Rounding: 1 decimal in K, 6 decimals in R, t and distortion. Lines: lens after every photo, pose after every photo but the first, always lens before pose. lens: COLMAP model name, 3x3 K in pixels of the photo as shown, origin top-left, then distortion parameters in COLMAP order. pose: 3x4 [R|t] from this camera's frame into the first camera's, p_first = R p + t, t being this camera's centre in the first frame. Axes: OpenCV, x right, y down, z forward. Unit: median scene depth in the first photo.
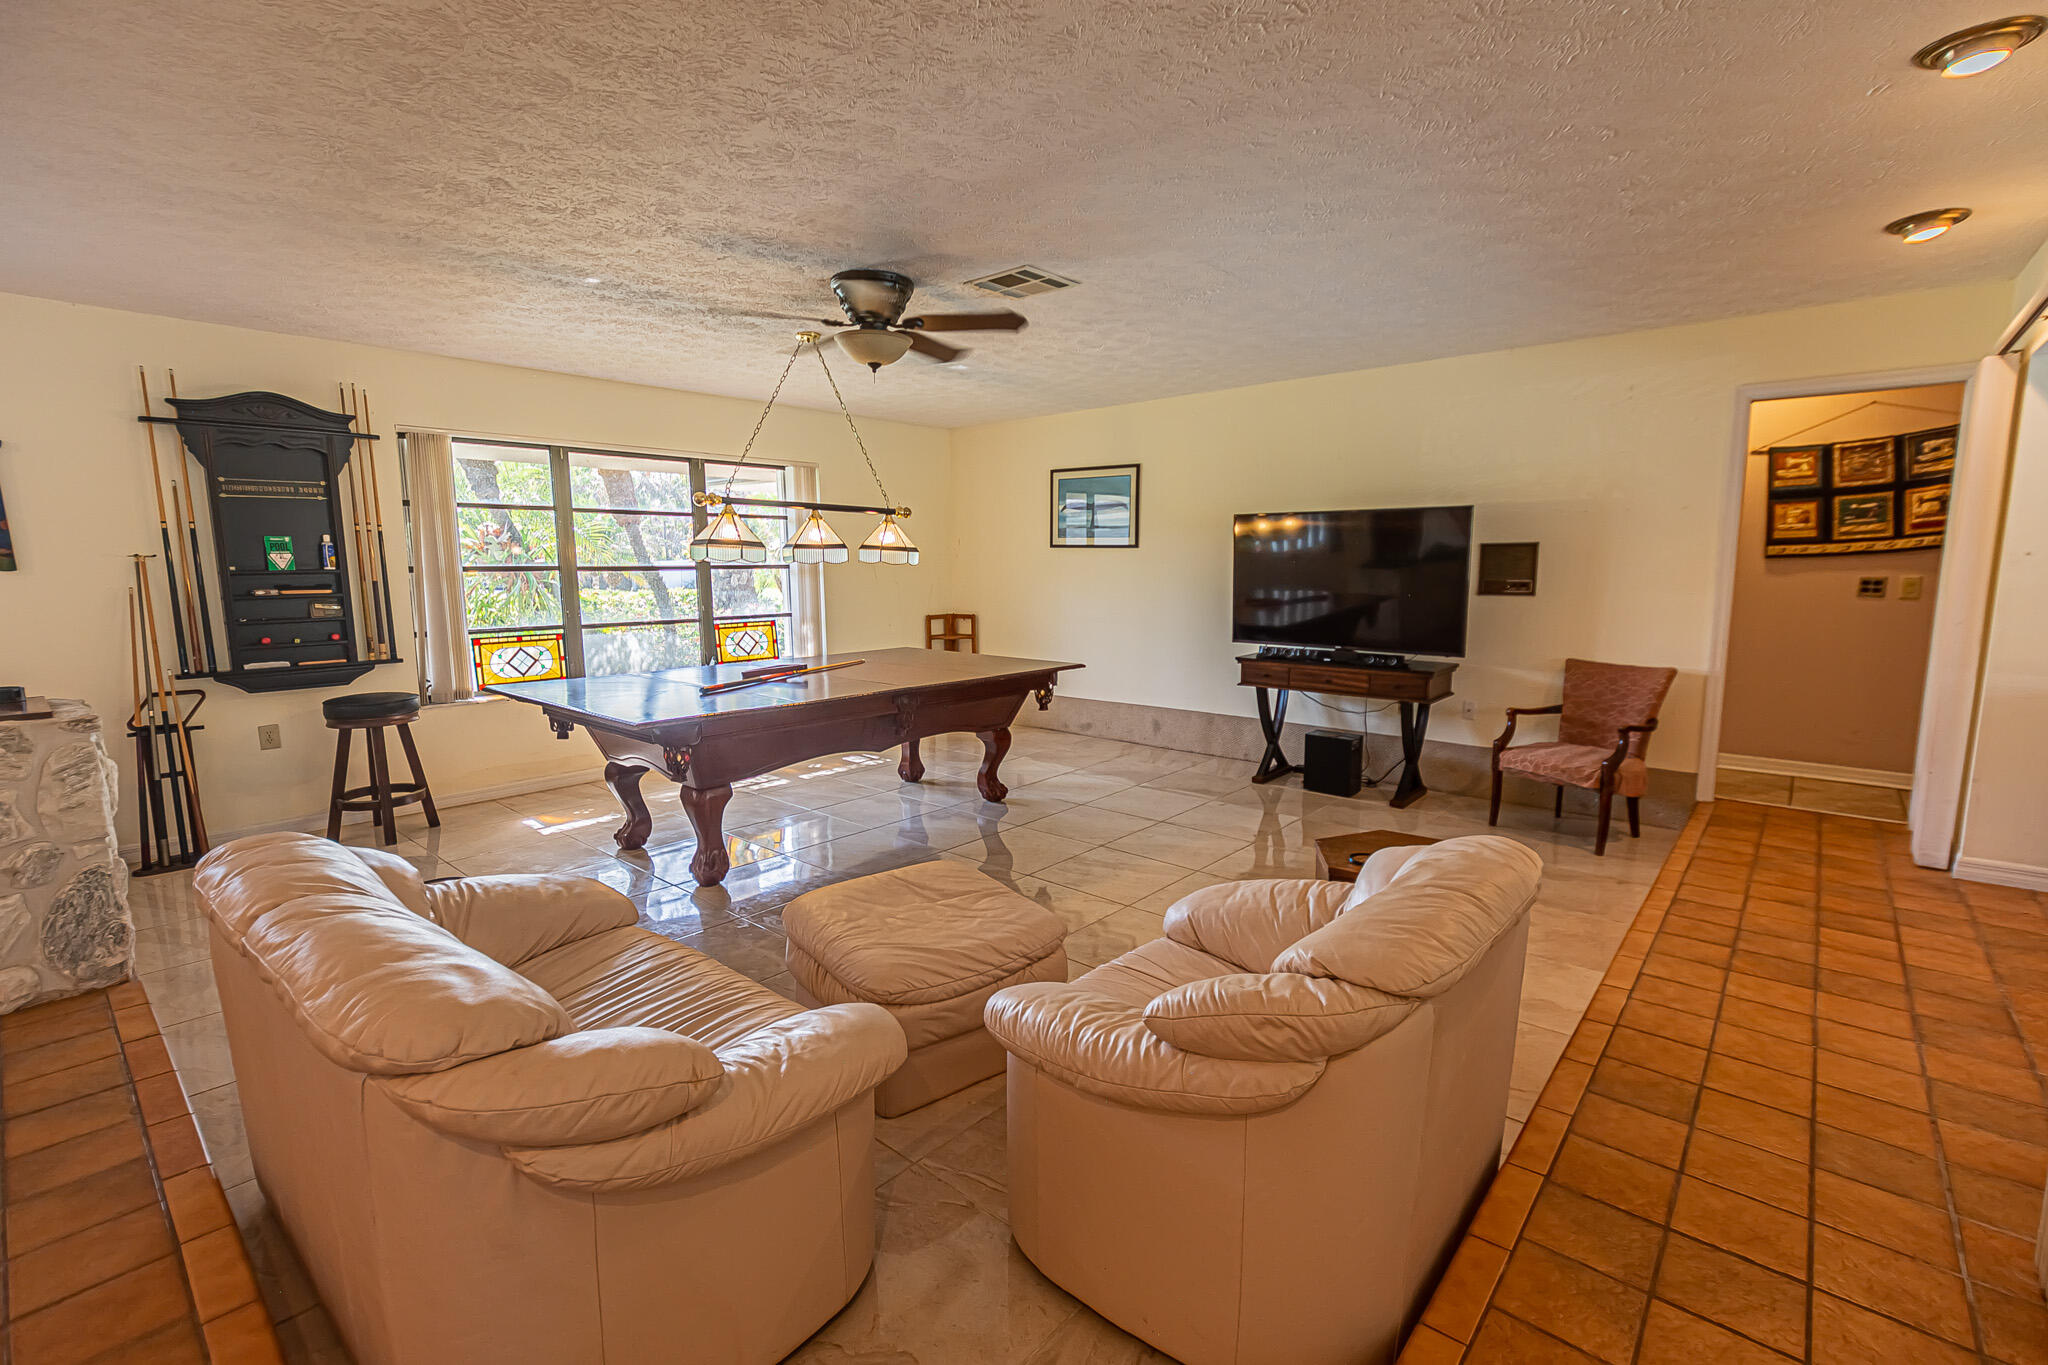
lens RADIAL K [[905.7, 0, 1024.0], [0, 905.7, 687.1], [0, 0, 1]] dist [-0.000744, -0.000359]
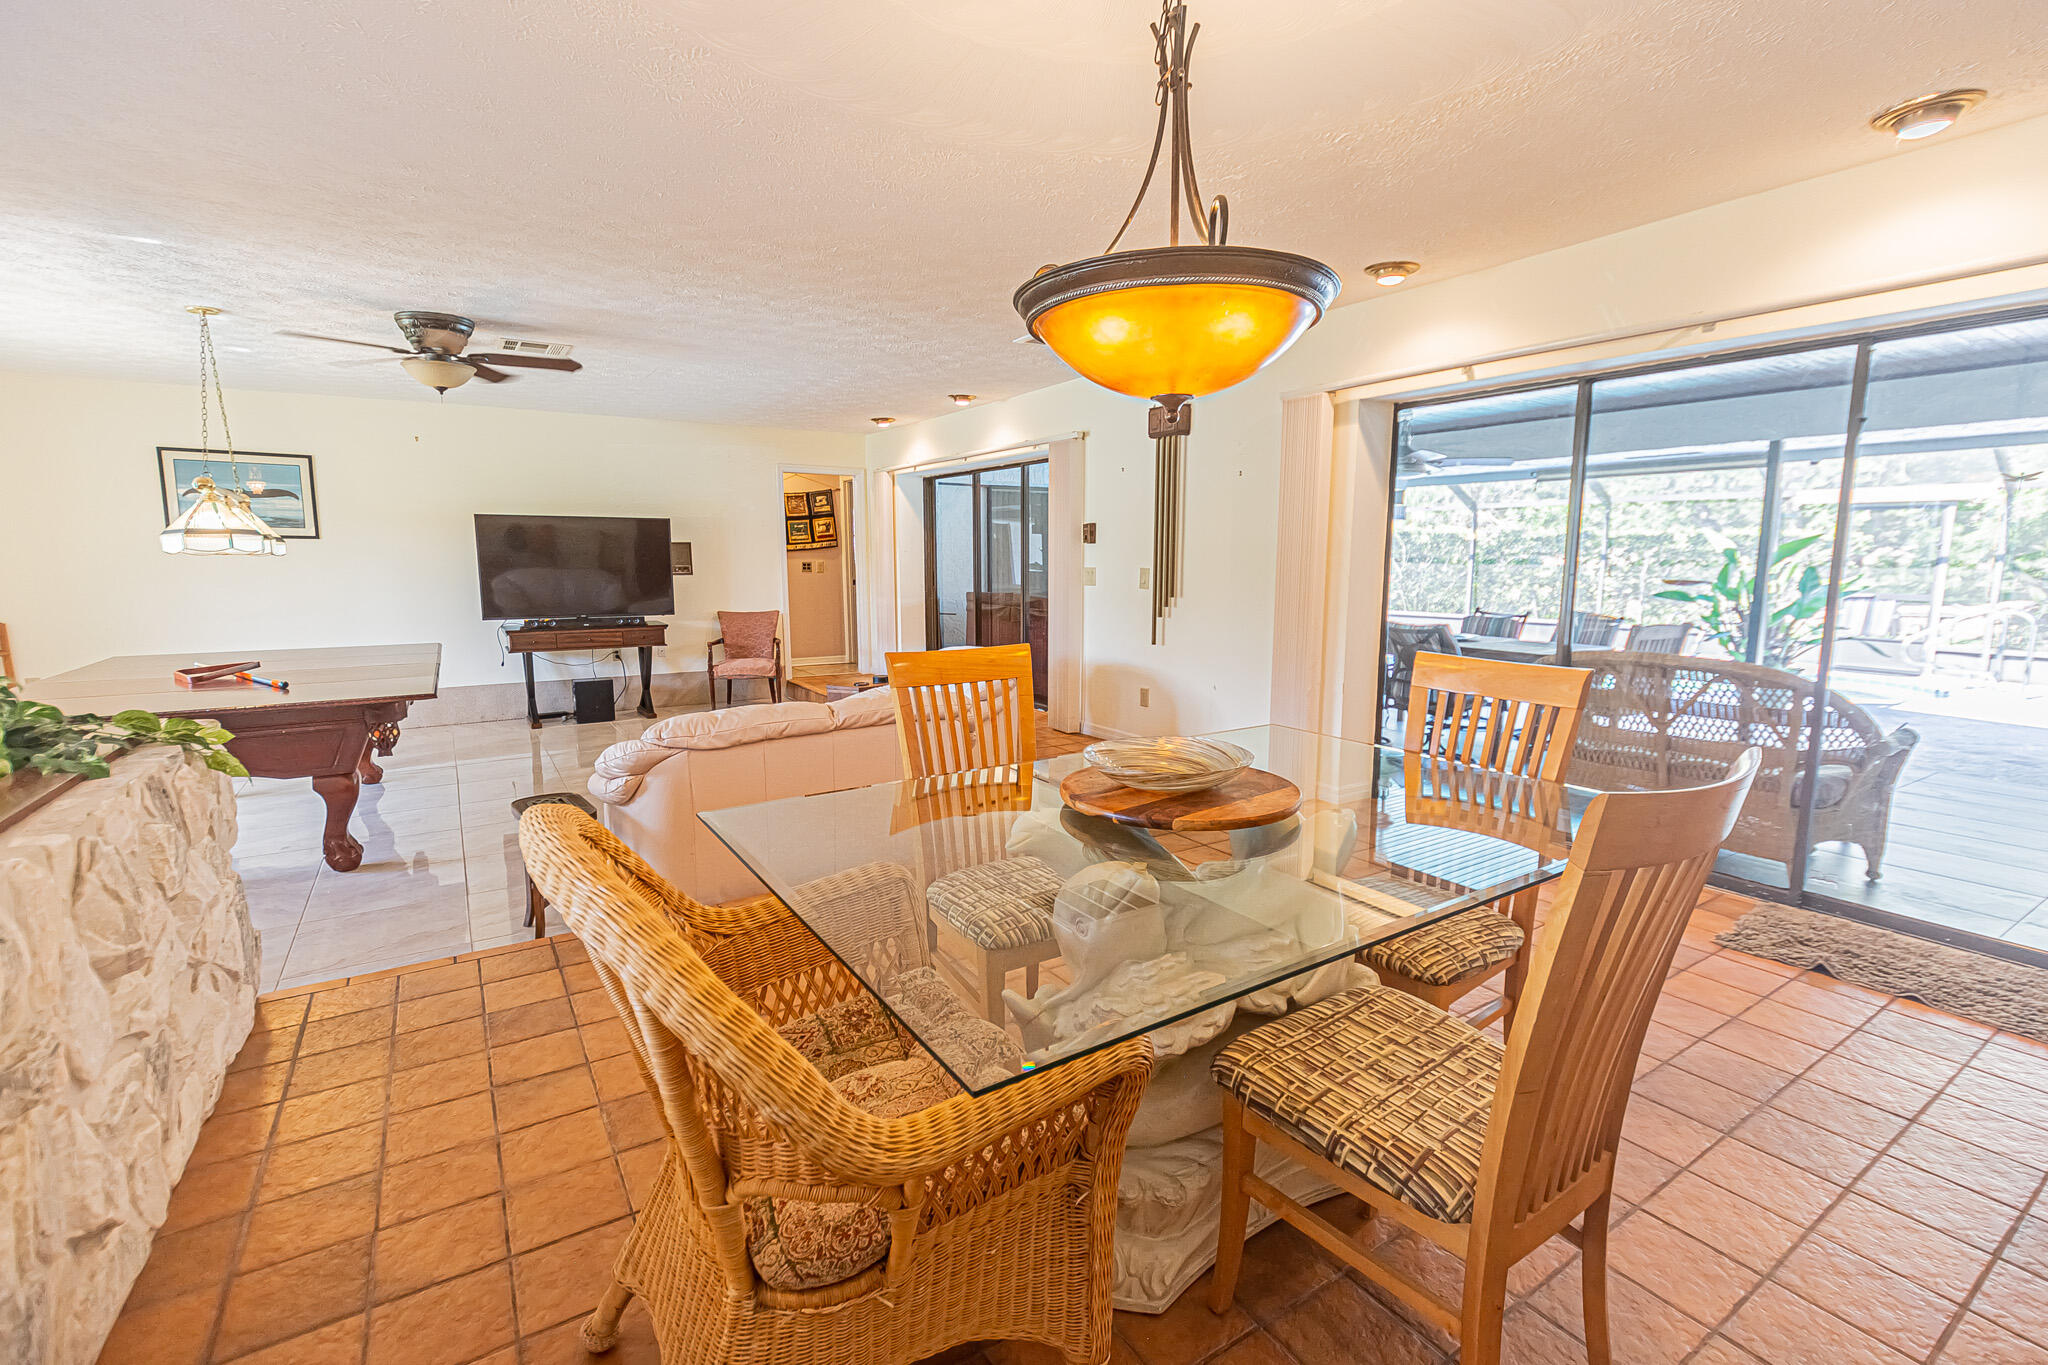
lens RADIAL K [[905.7, 0, 1026.1], [0, 905.7, 682.5], [0, 0, 1]] dist [-0.000744, -0.000359]
pose [[0.272892, -0.135071, 0.952515, -0.813939], [0.128310, 0.986359, 0.103110, -0.000170], [-0.953450, 0.094079, 0.286501, -0.023748]]
